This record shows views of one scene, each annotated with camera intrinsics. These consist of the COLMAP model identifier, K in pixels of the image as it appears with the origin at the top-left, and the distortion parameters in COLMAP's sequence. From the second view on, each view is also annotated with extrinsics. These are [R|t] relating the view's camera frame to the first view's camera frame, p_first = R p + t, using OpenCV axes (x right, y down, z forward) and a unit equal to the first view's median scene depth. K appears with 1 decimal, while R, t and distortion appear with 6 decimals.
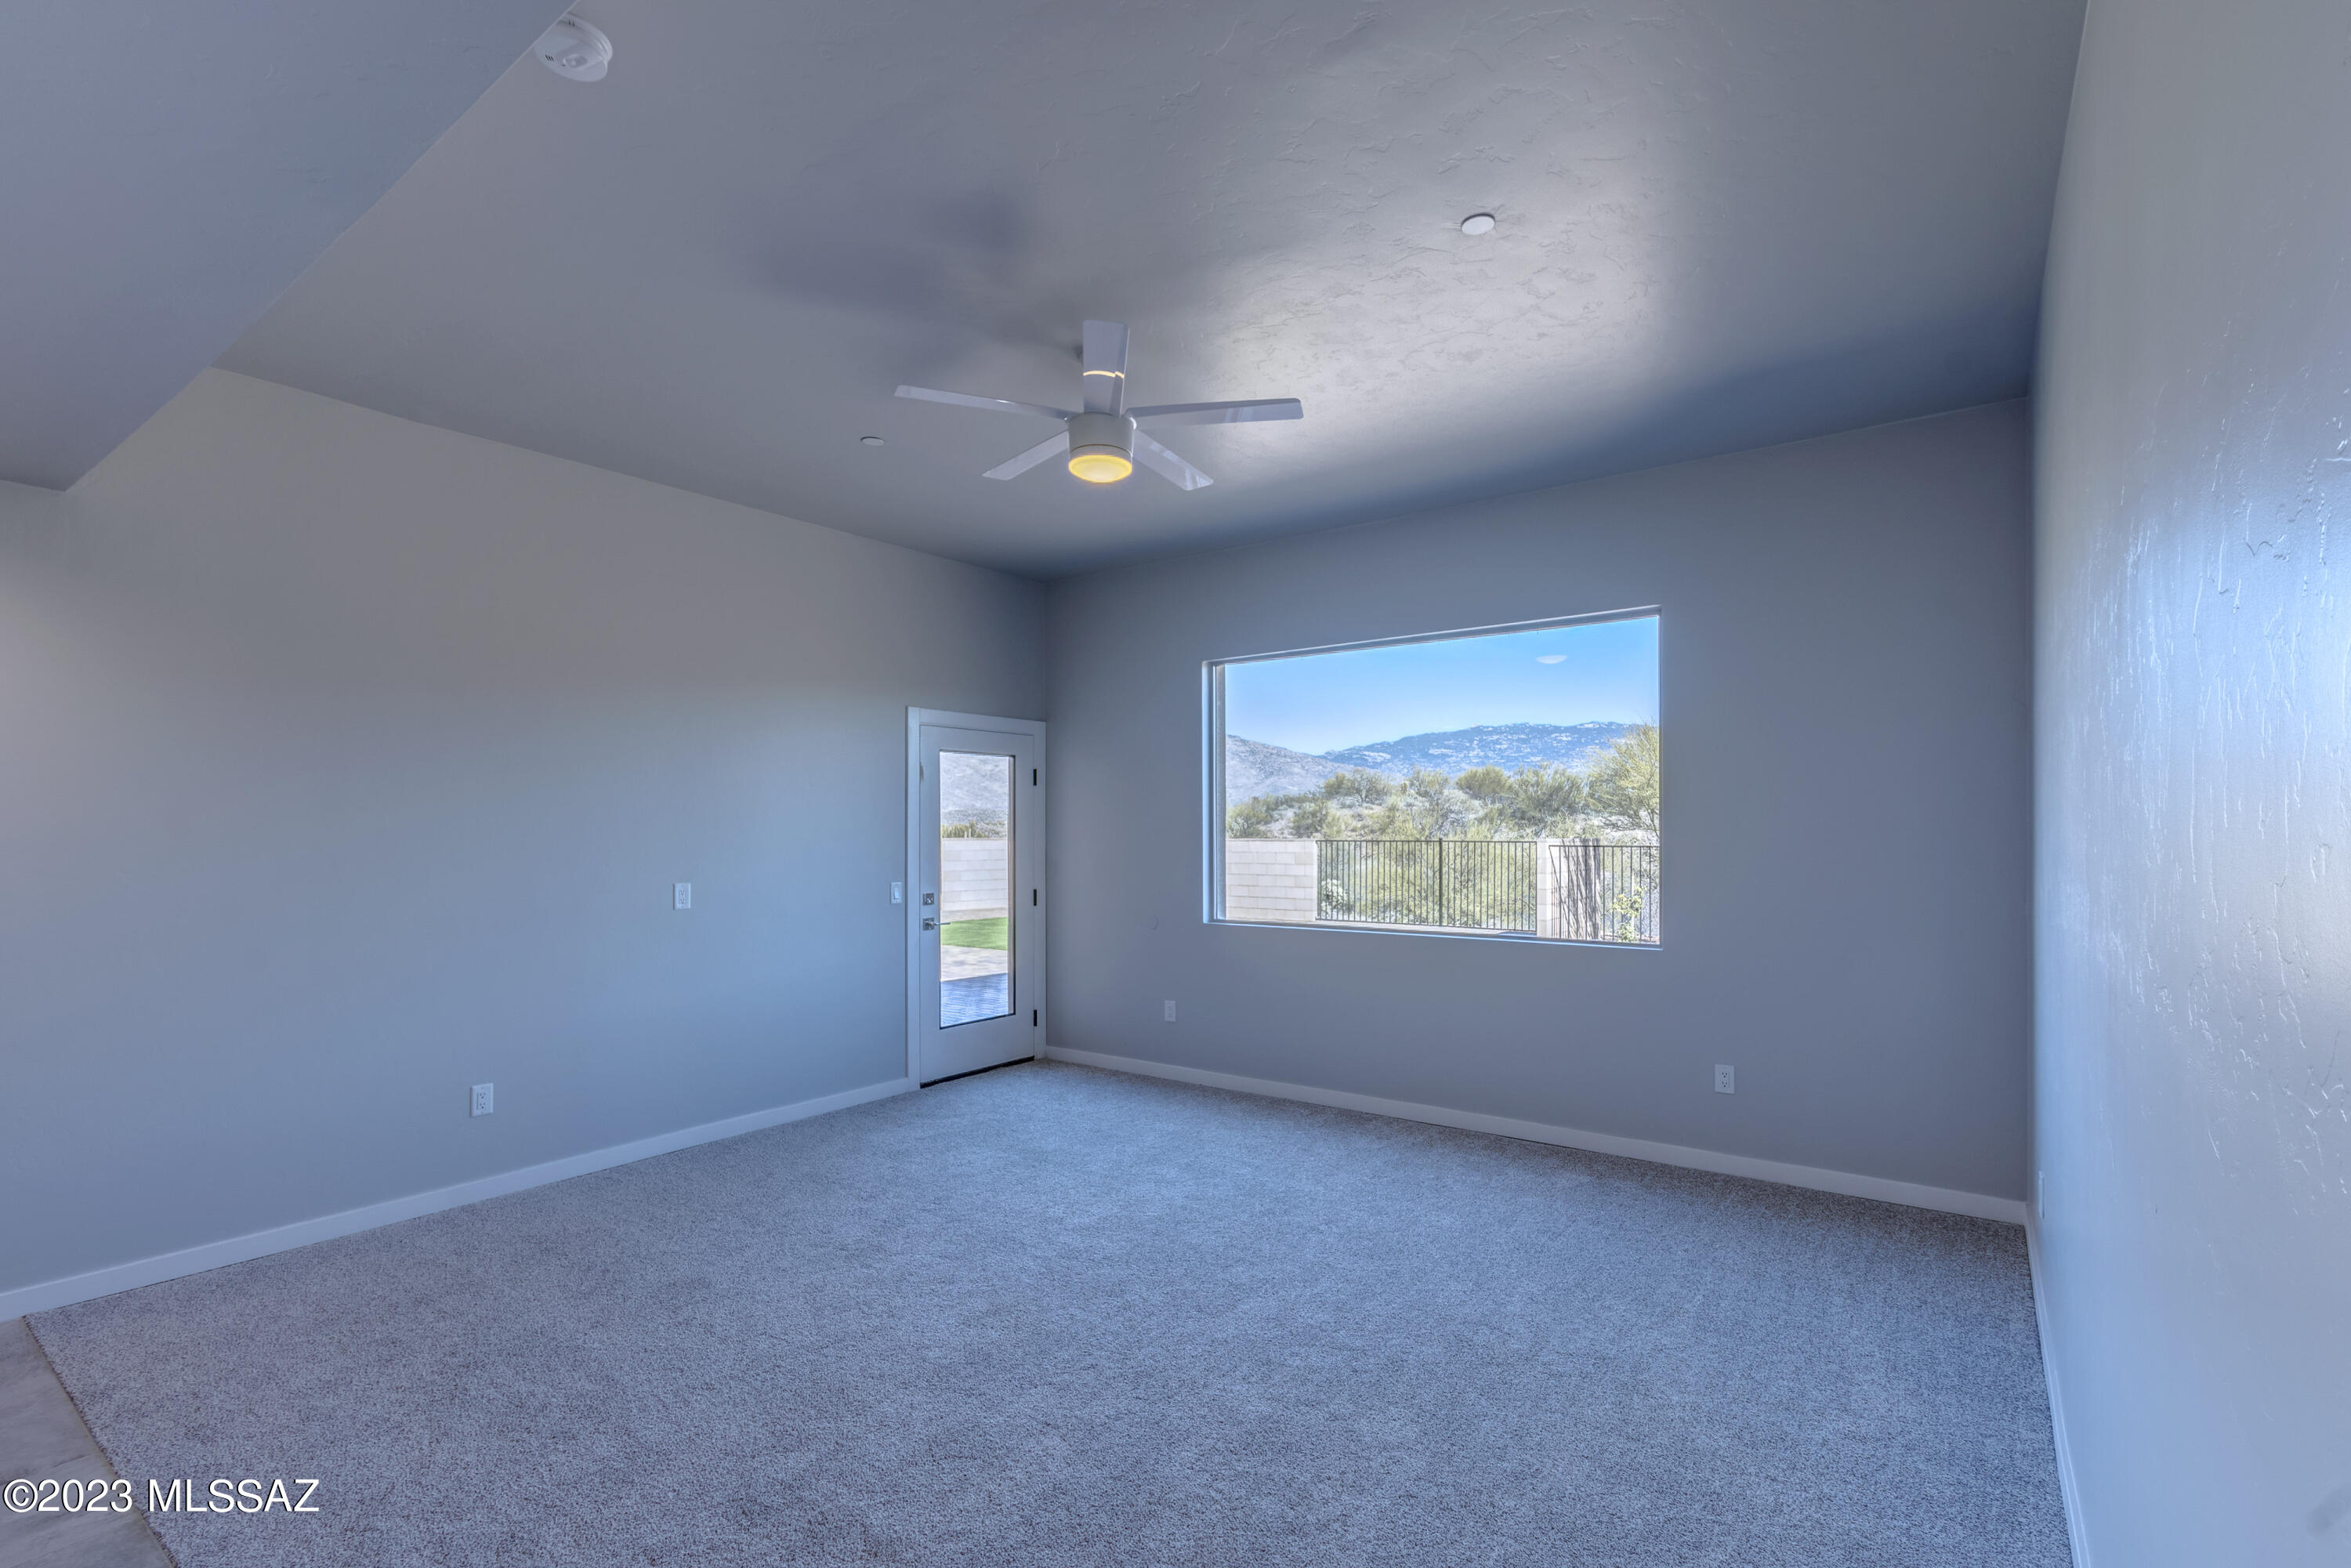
lens RADIAL K [[1061.6, 0, 1170.8], [0, 1061.6, 795.4], [0, 0, 1]] dist [0.000519, 0.000408]
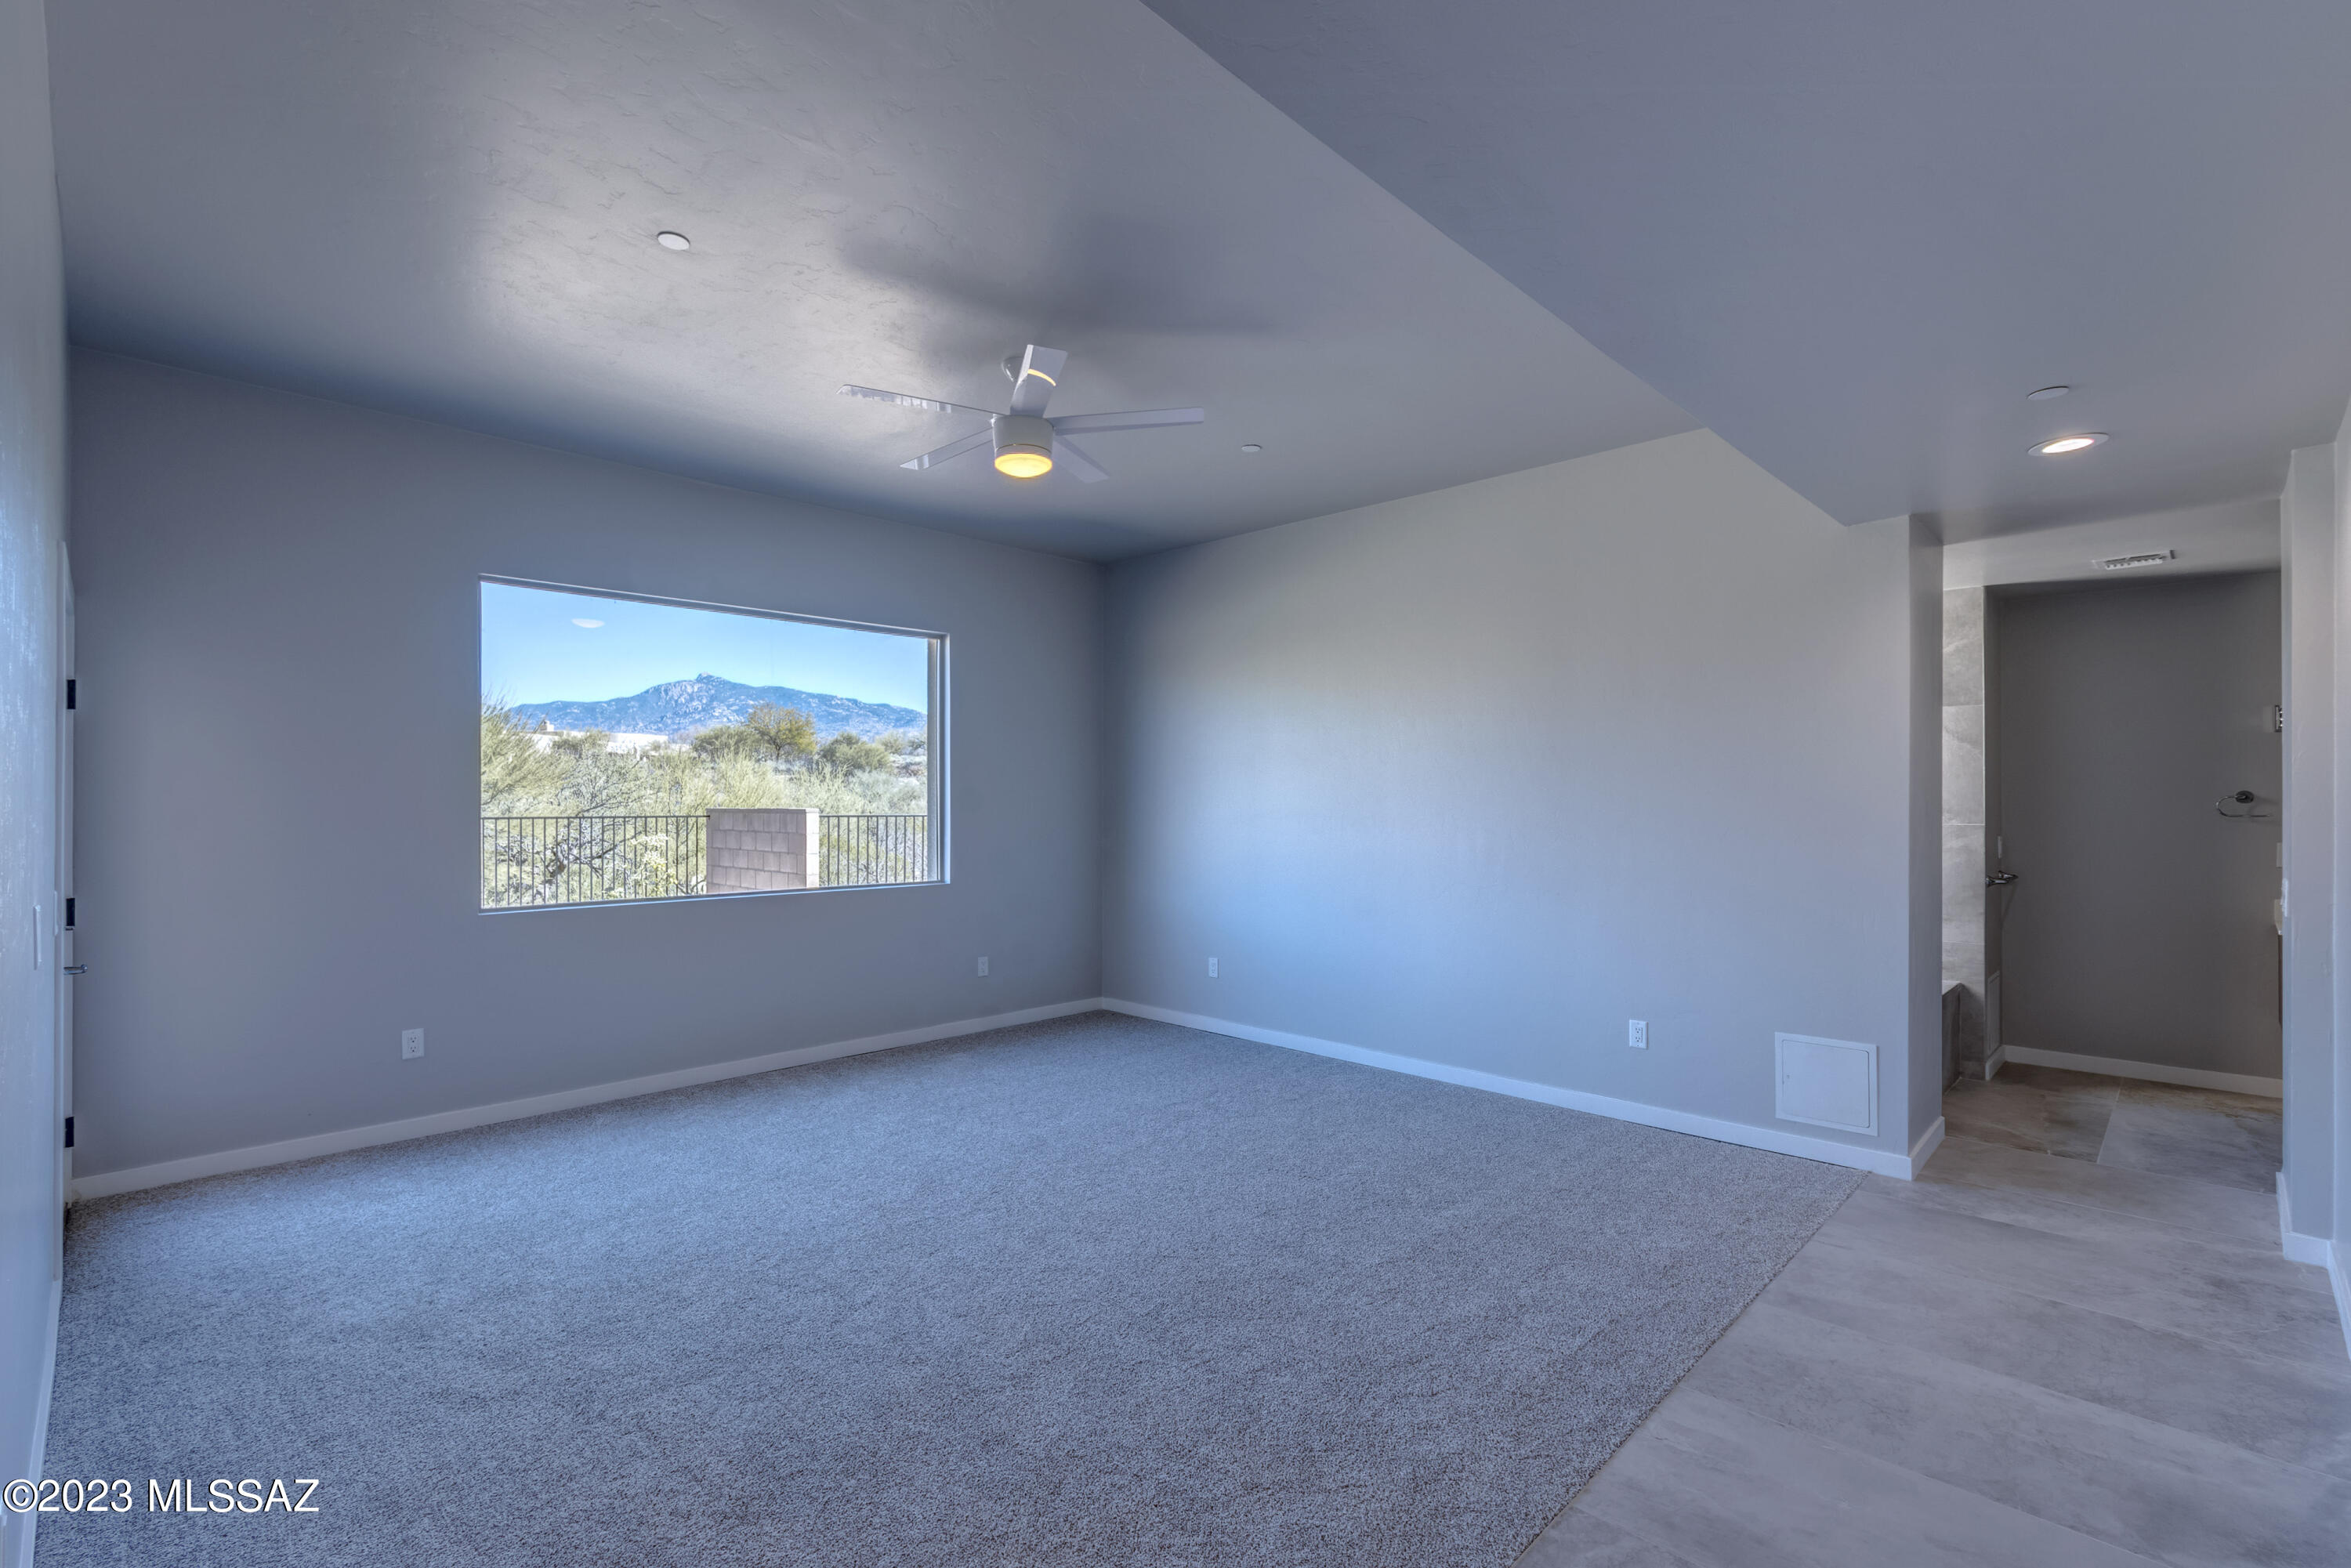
lens RADIAL K [[1061.6, 0, 1178.2], [0, 1061.6, 792.3], [0, 0, 1]] dist [0.000519, 0.000408]
pose [[0.141013, 0.008568, 0.989971, -0.709213], [-0.030723, 0.999519, -0.004274, 0.023423], [-0.989531, -0.029812, 0.141208, 0.438706]]
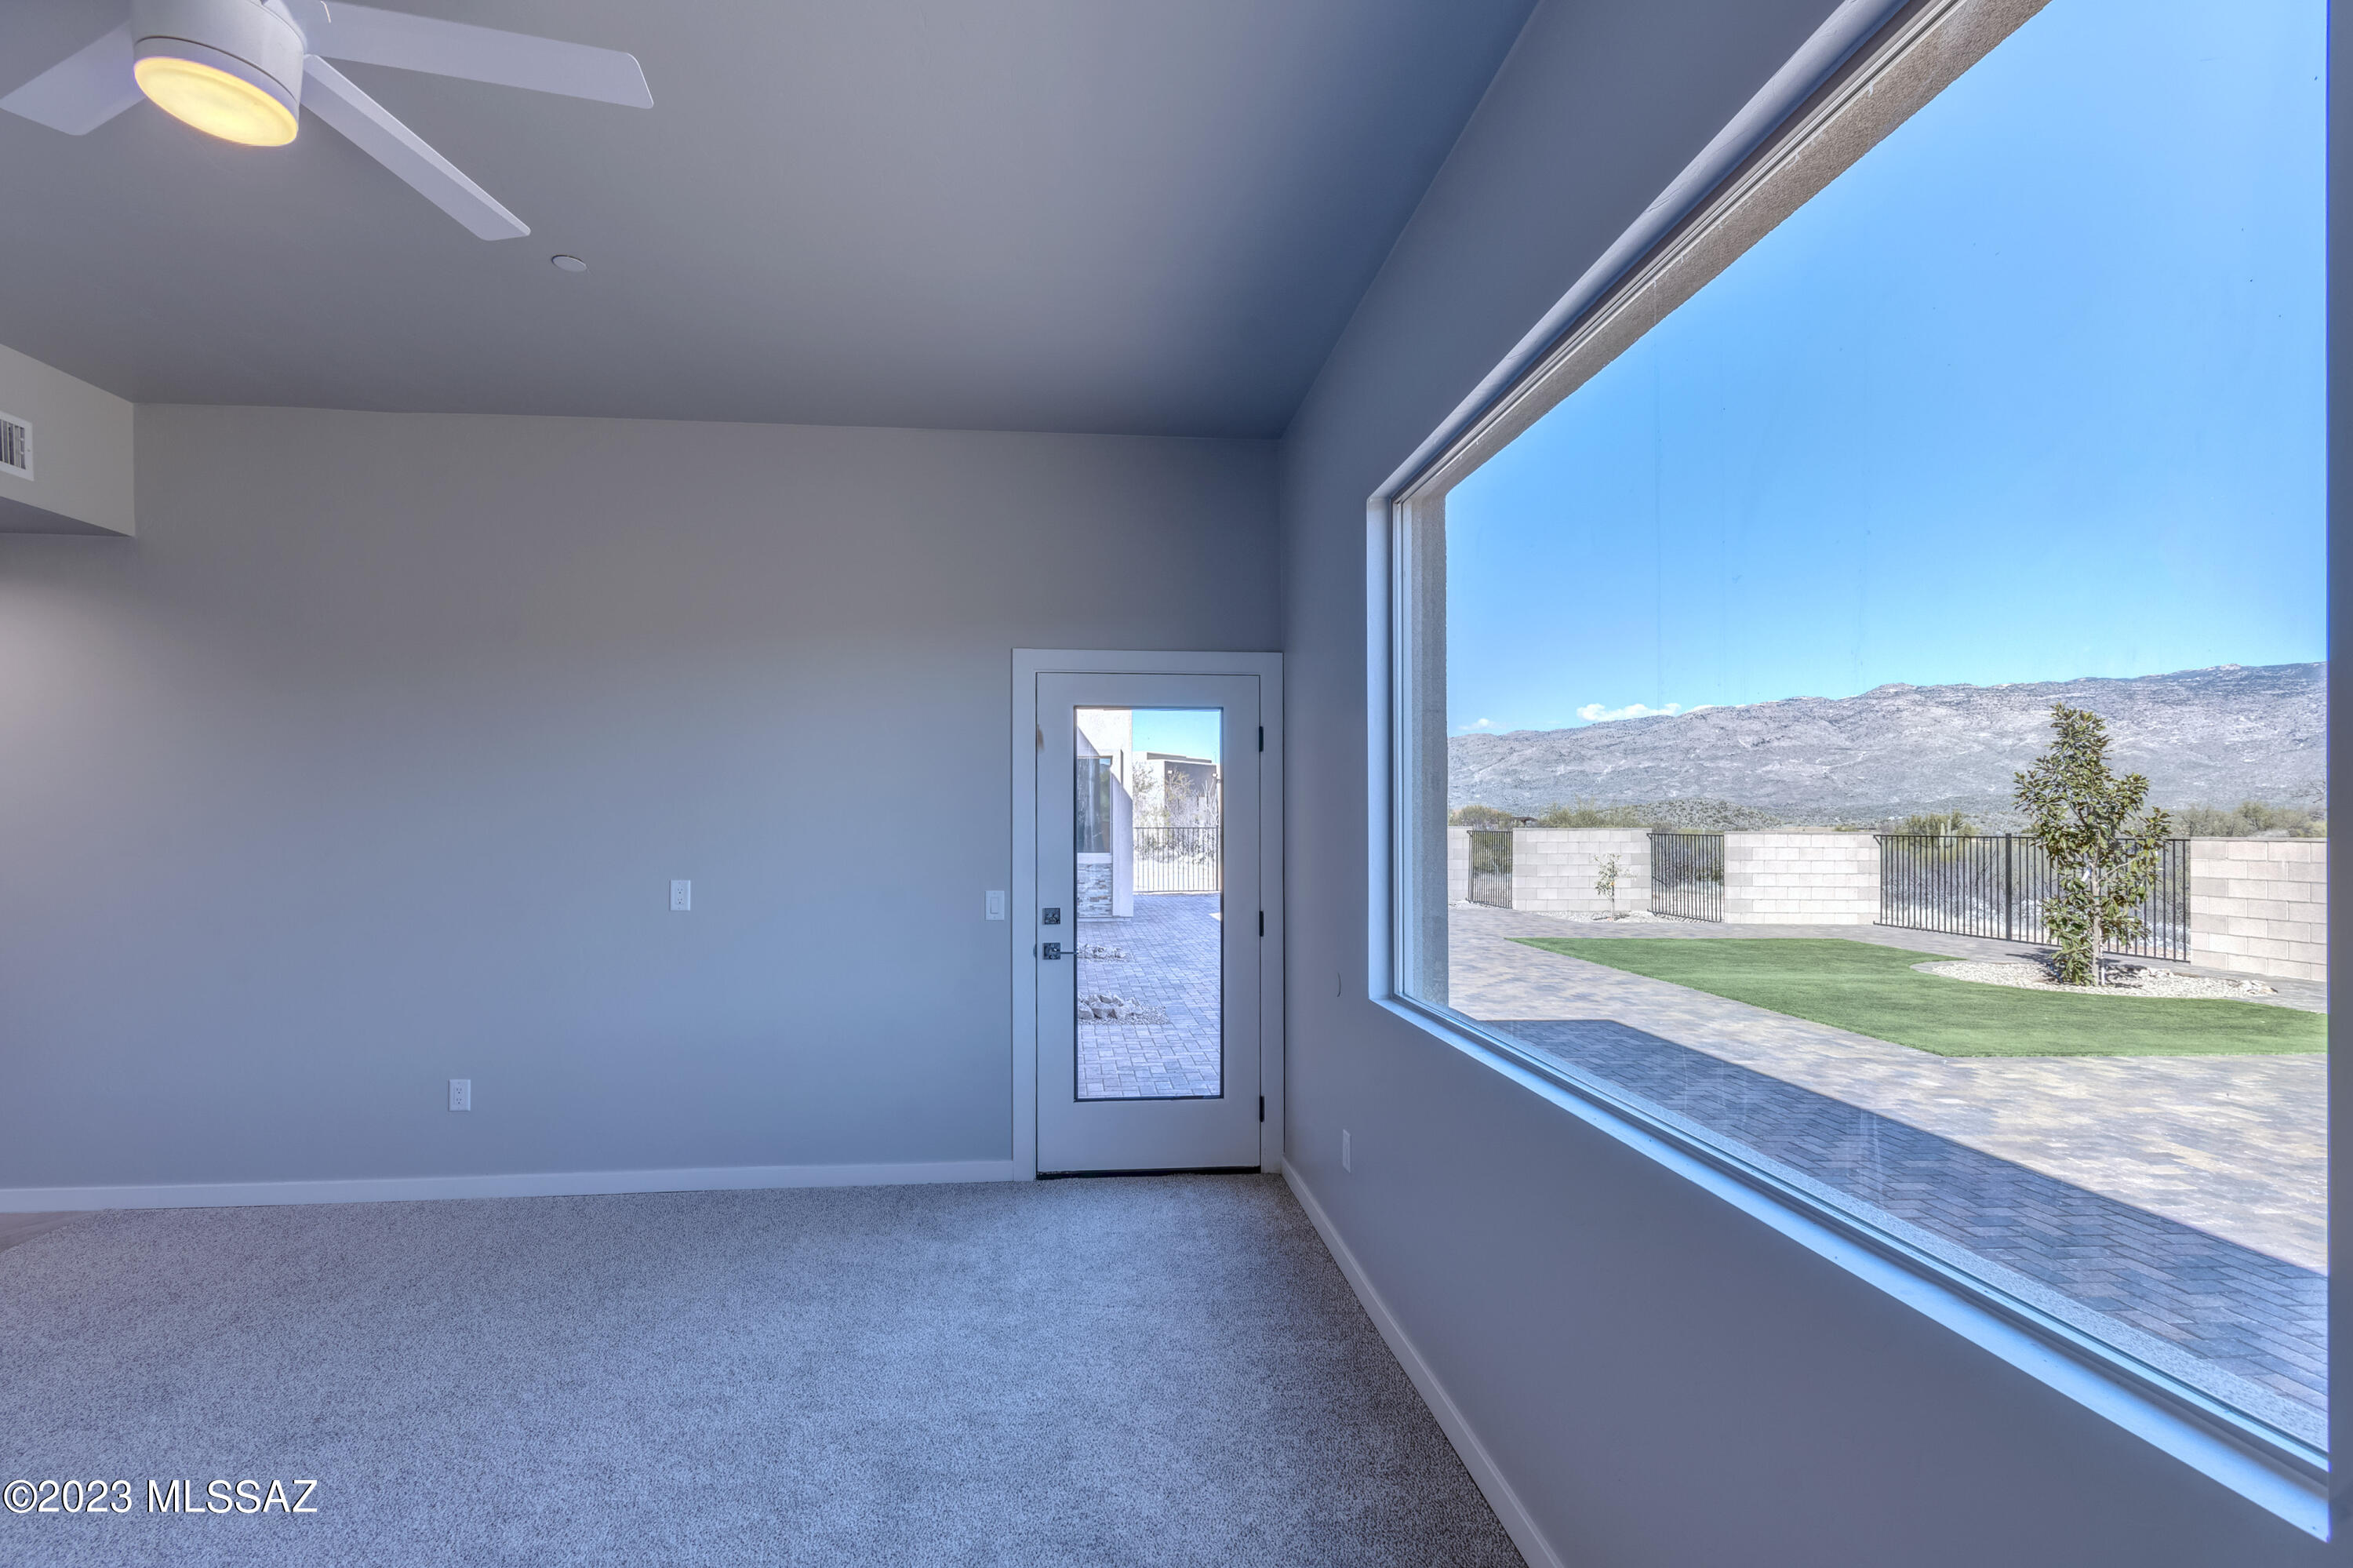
lens RADIAL K [[1062.6, 0, 1167.6], [0, 1062.6, 808.4], [0, 0, 1]] dist [0.000519, 0.000408]
pose [[0.666134, -0.005433, -0.745812, 0.389099], [0.021308, 0.999704, 0.011749, 0.020398], [0.745527, -0.023718, 0.666053, 0.641203]]
